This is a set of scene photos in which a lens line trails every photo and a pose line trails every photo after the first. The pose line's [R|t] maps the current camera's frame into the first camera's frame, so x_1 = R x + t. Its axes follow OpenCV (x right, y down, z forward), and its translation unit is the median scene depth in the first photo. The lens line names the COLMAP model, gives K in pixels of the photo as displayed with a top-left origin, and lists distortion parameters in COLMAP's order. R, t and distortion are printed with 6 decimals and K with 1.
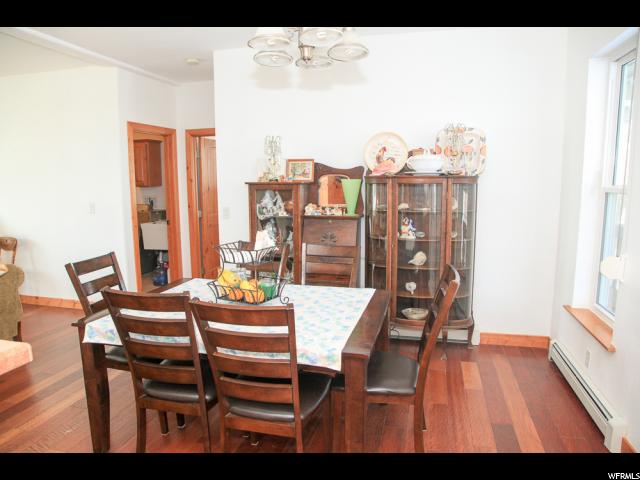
lens RADIAL K [[442.4, 0, 322.4], [0, 442.4, 240.3], [0, 0, 1]] dist [-0.072821, 0.012395]
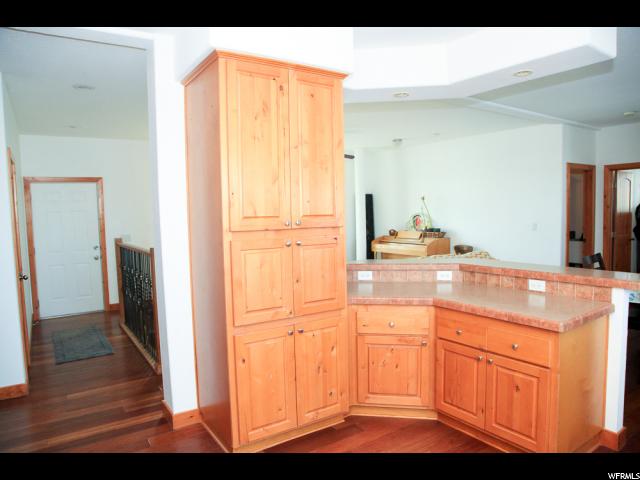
lens RADIAL K [[442.4, 0, 317.3], [0, 442.4, 238.7], [0, 0, 1]] dist [-0.072821, 0.012395]
pose [[0.746737, 0.034130, -0.664243, -0.111266], [-0.078914, 0.996175, -0.037529, 0.058592], [0.660421, 0.080442, 0.746574, -0.402895]]
